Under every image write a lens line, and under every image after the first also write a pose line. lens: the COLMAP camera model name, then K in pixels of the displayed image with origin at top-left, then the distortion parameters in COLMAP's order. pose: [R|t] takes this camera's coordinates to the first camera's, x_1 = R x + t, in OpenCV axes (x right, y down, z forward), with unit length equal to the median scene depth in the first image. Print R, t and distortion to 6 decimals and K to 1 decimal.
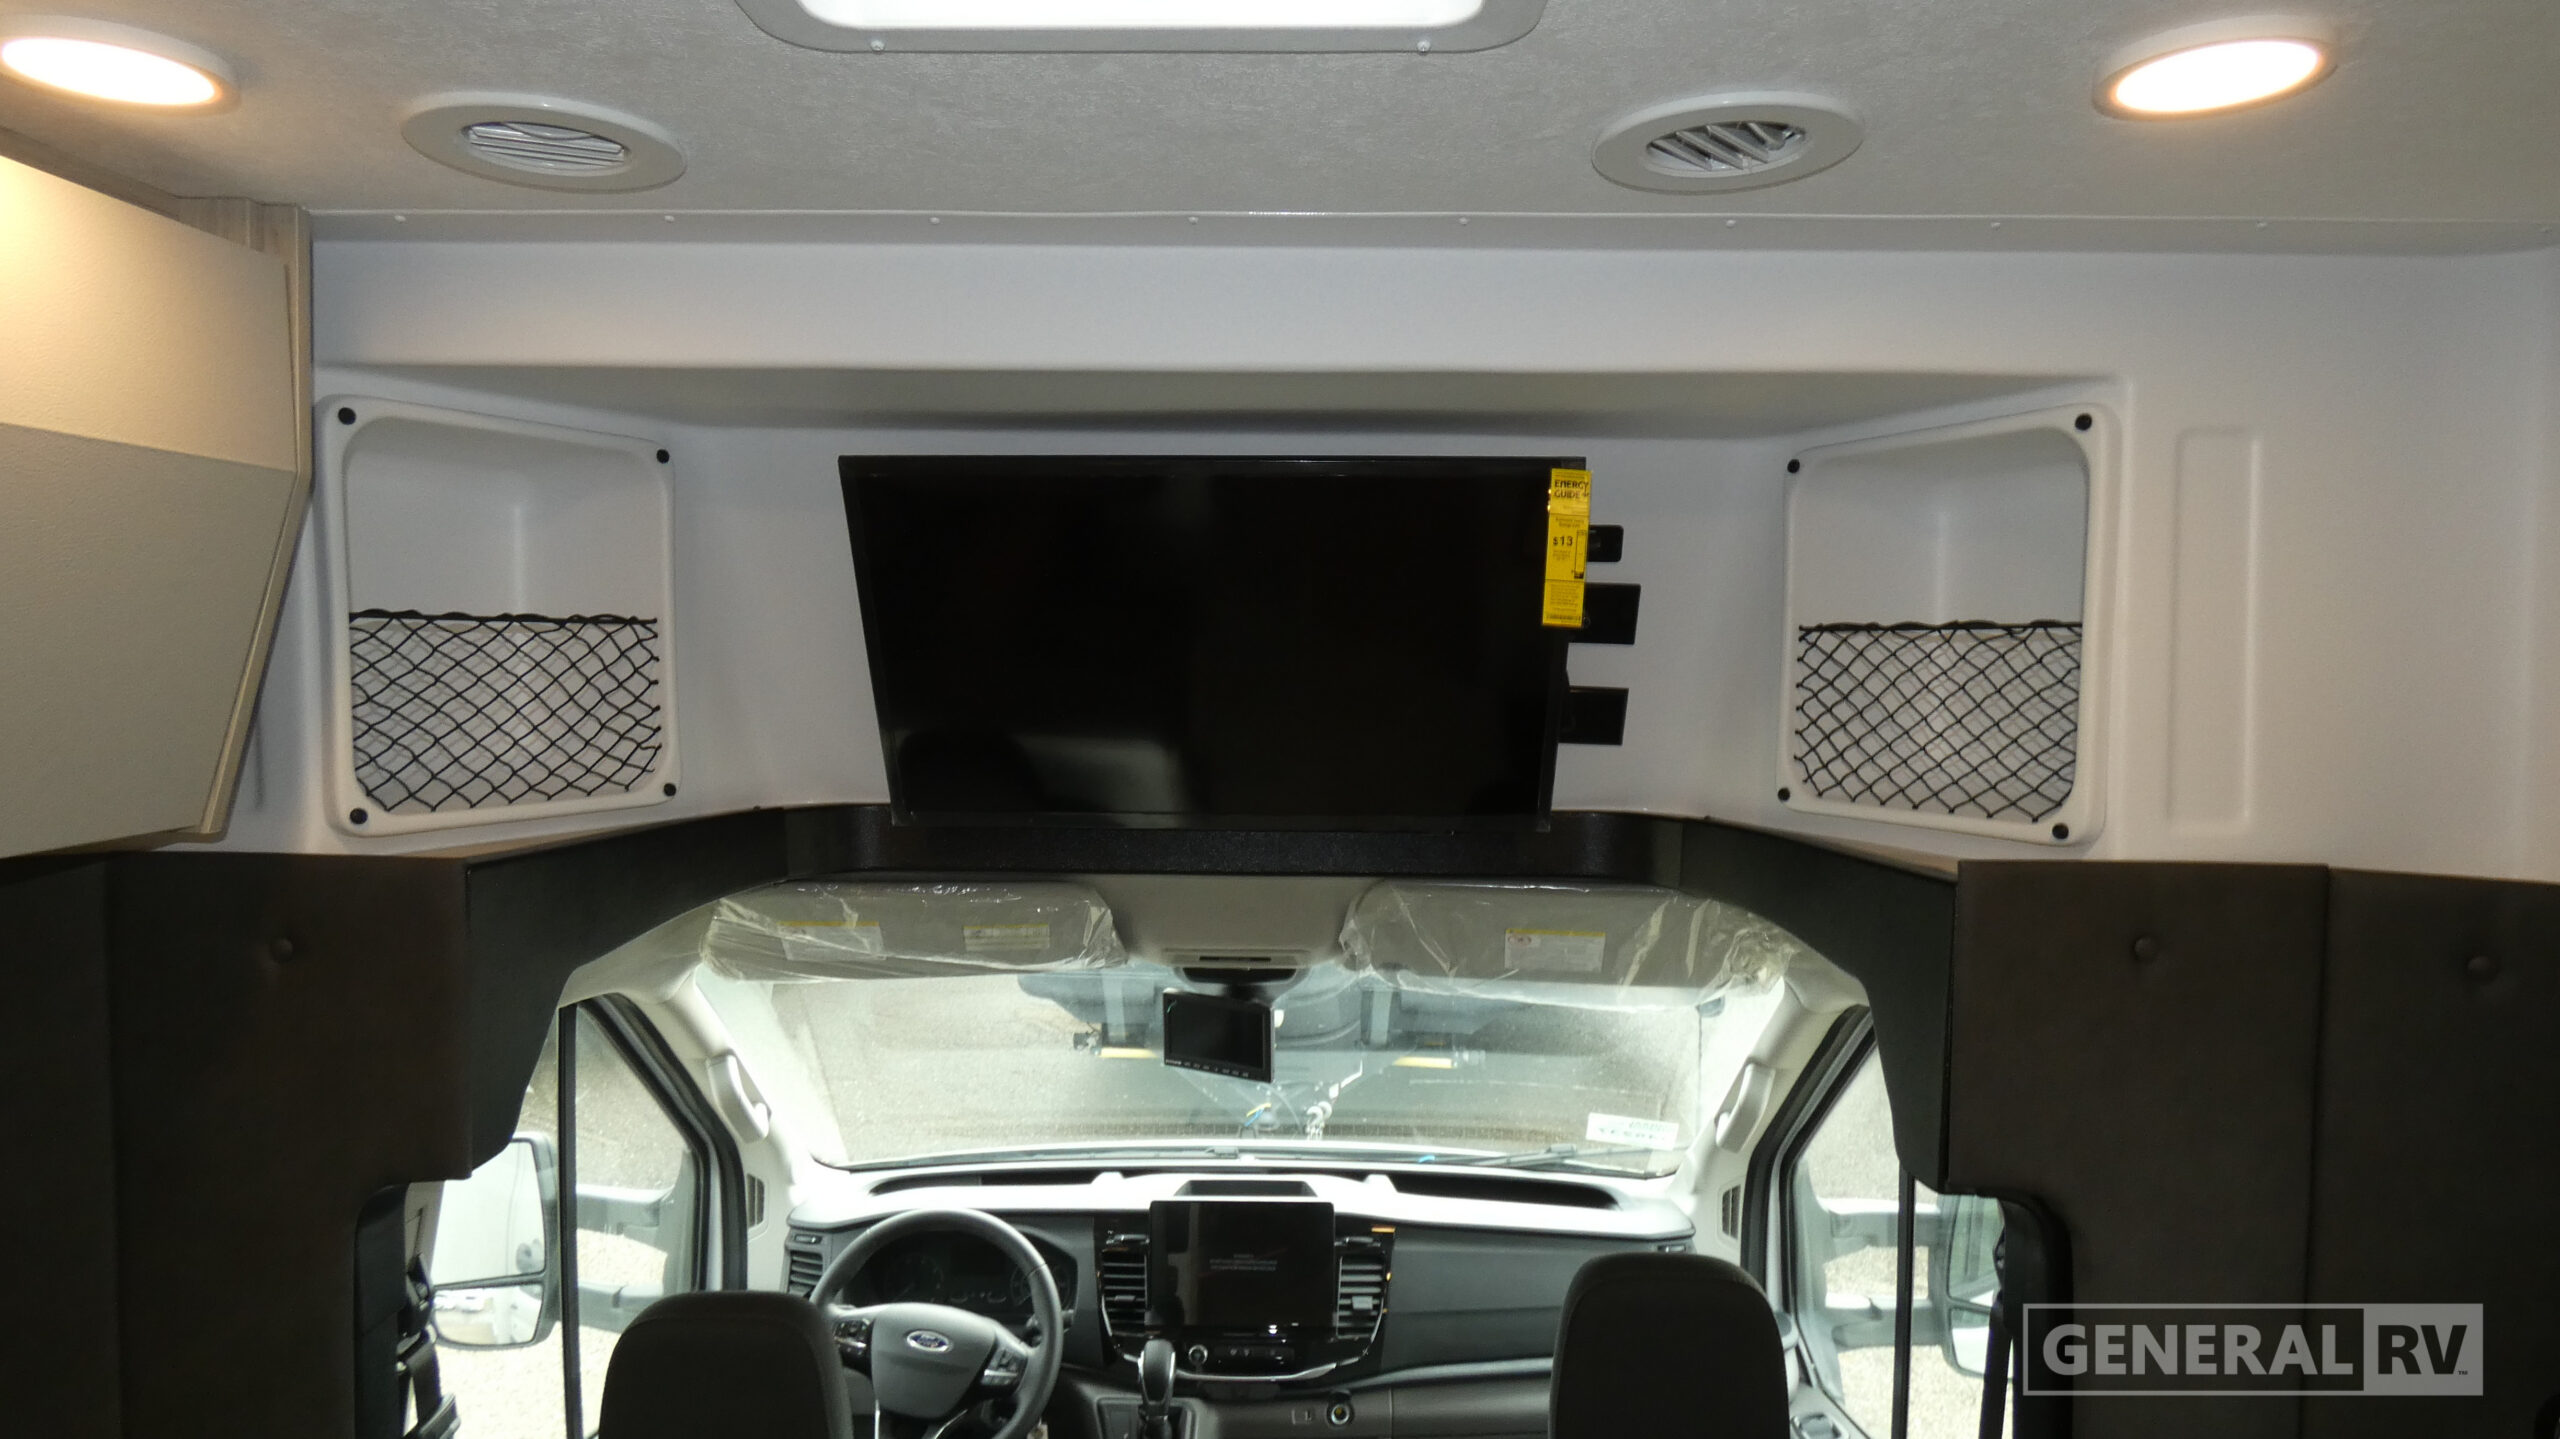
lens RADIAL K [[1519.0, 0, 1280.0], [0, 1519.0, 717.2], [0, 0, 1]] dist [-0.007253, -0.005146]
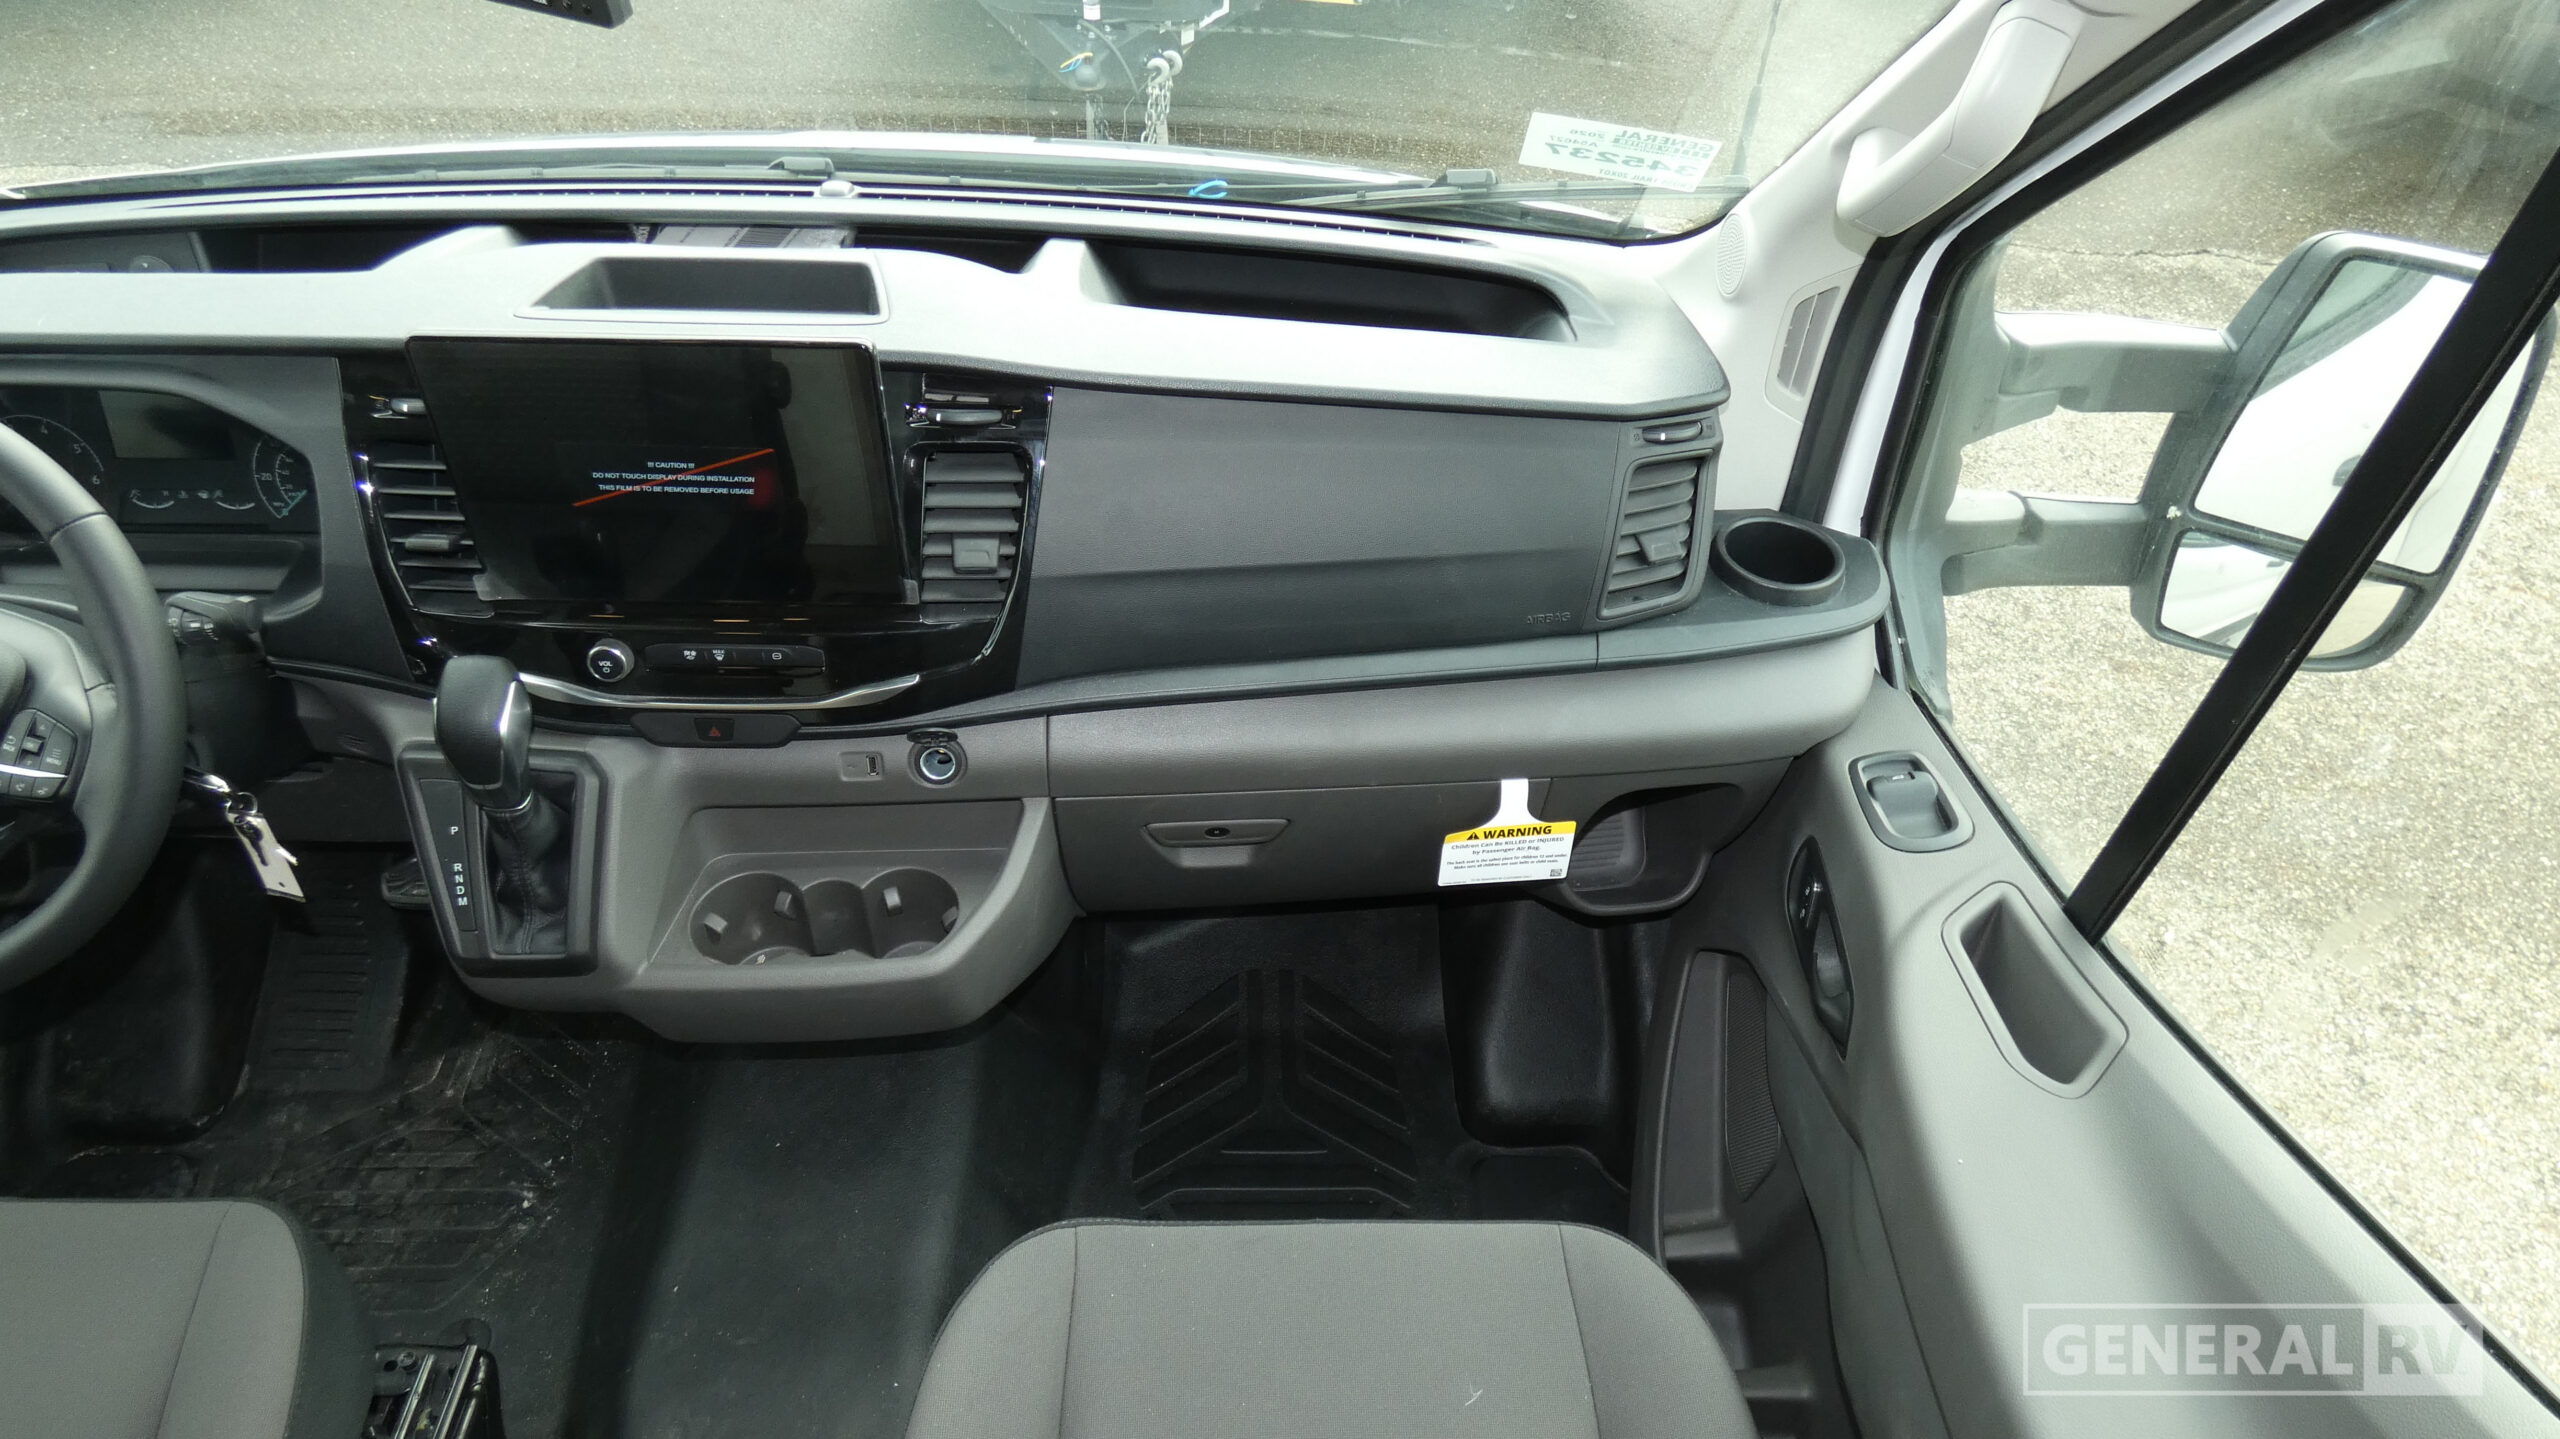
lens RADIAL K [[1519.0, 0, 1281.9], [0, 1519.0, 701.4], [0, 0, 1]] dist [-0.007253, -0.005146]
pose [[0.998678, -0.000030, 0.051399, 0.133355], [-0.031388, 0.791522, 0.610334, 0.158286], [-0.040702, -0.611140, 0.790475, 0.675293]]
